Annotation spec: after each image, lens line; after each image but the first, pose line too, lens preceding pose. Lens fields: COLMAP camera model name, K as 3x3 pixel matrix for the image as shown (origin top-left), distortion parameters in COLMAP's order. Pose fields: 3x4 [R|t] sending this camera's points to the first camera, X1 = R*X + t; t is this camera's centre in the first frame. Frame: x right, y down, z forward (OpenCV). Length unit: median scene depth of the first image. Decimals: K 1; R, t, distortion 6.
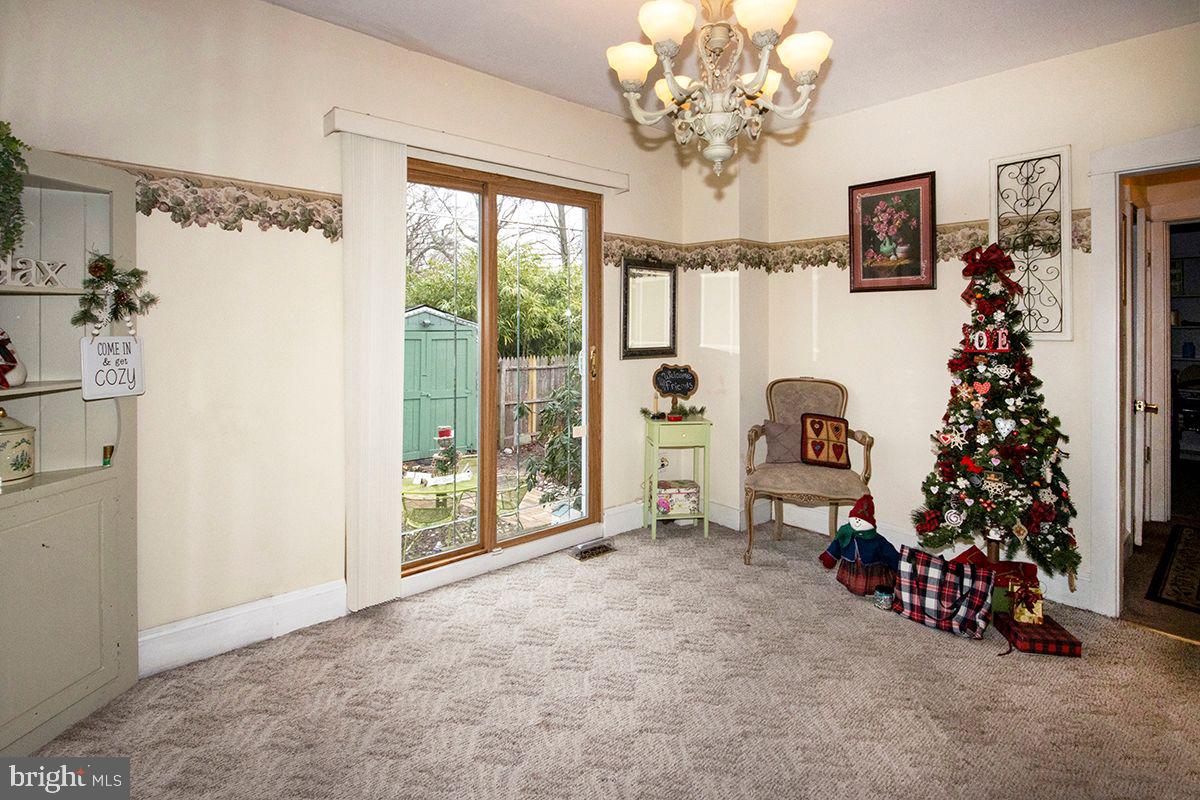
lens RADIAL K [[605.8, 0, 600.7], [0, 605.8, 339.0], [0, 0, 1]] dist [-0.001089, 0.000194]
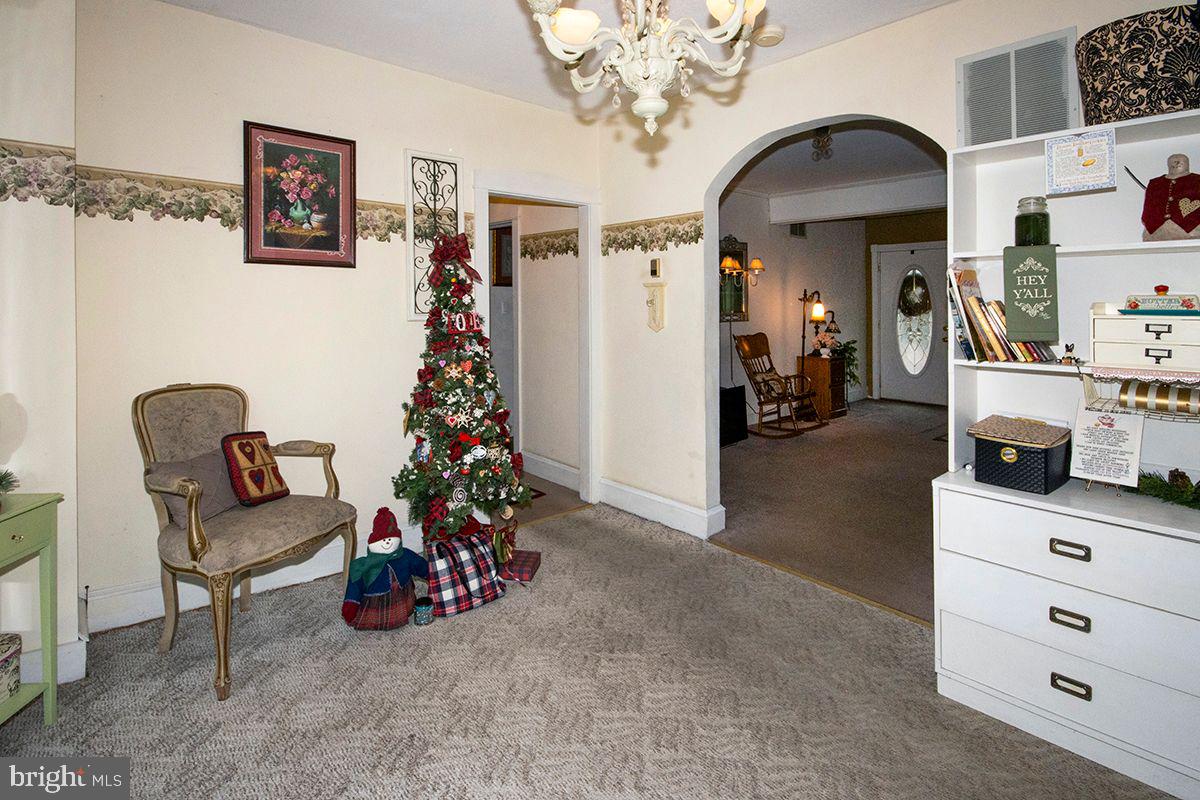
lens RADIAL K [[601.5, 0, 599.1], [0, 601.5, 296.5], [0, 0, 1]] dist [-0.019791, -0.000018]
pose [[0.002578, 0.012214, 0.999922, -0.348708], [0.012957, 0.999841, -0.012246, -0.021241], [-0.999913, 0.012988, 0.002419, 0.601610]]
